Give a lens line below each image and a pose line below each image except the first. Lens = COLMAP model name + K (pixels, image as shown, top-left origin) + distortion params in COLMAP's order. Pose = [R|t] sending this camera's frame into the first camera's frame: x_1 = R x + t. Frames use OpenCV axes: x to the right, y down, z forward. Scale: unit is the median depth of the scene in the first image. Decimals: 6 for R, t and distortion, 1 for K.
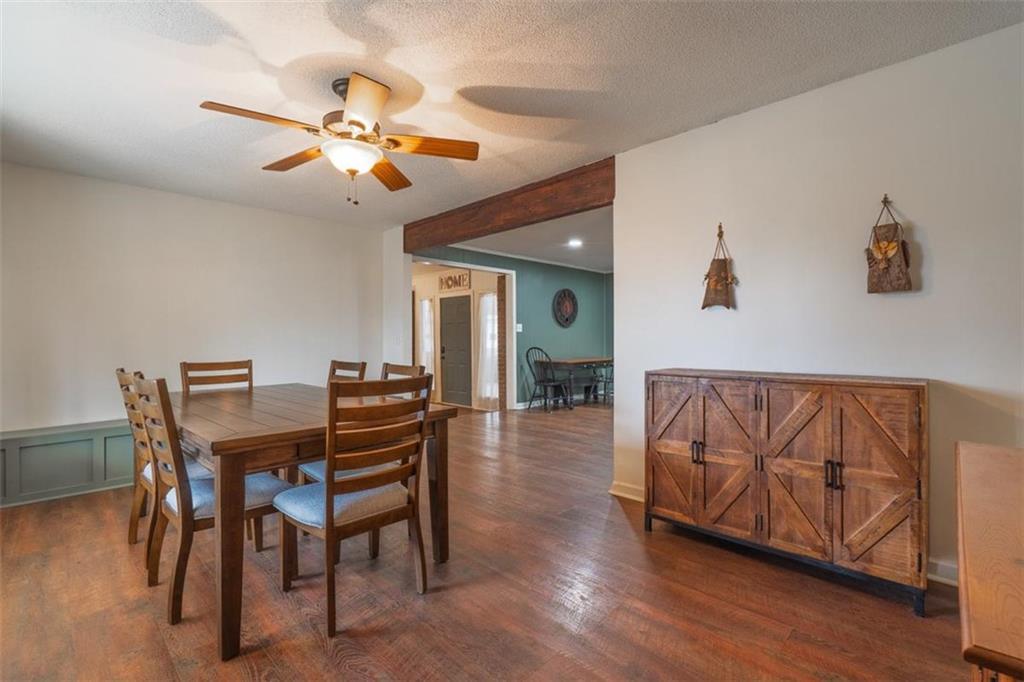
lens RADIAL K [[463.6, 0, 509.9], [0, 463.6, 334.7], [0, 0, 1]] dist [0.001727, -0.000135]
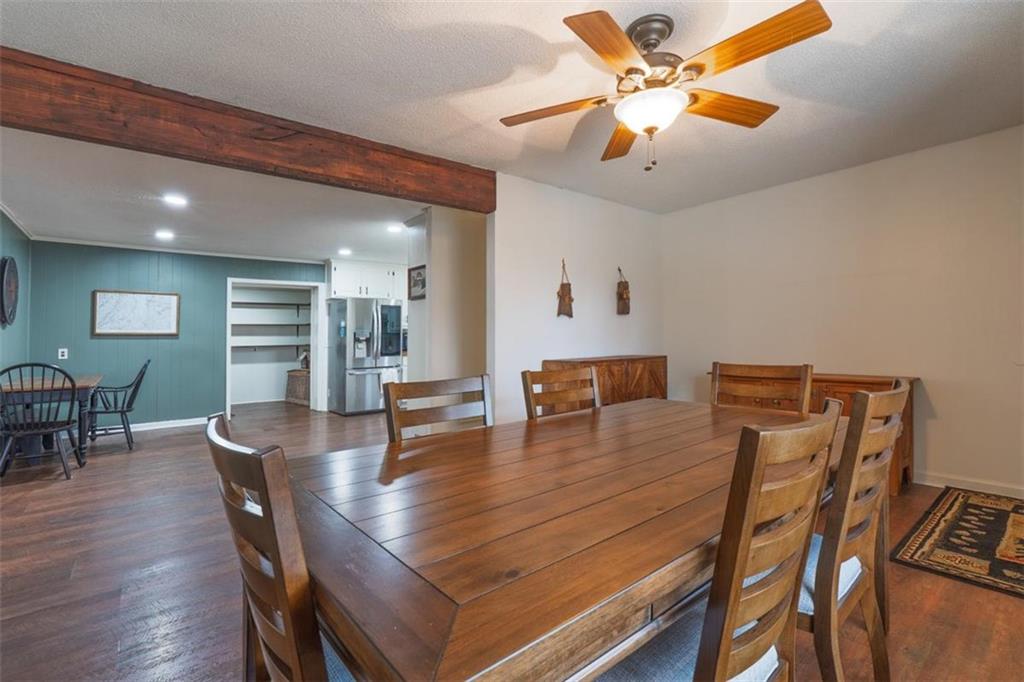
lens RADIAL K [[463.6, 0, 509.3], [0, 463.6, 339.6], [0, 0, 1]] dist [0.001727, -0.000135]
pose [[0.115370, 0.000083, 0.993323, -0.894648], [0.009628, 0.999953, -0.001202, 0.014285], [-0.993276, 0.009703, 0.115363, 0.874154]]
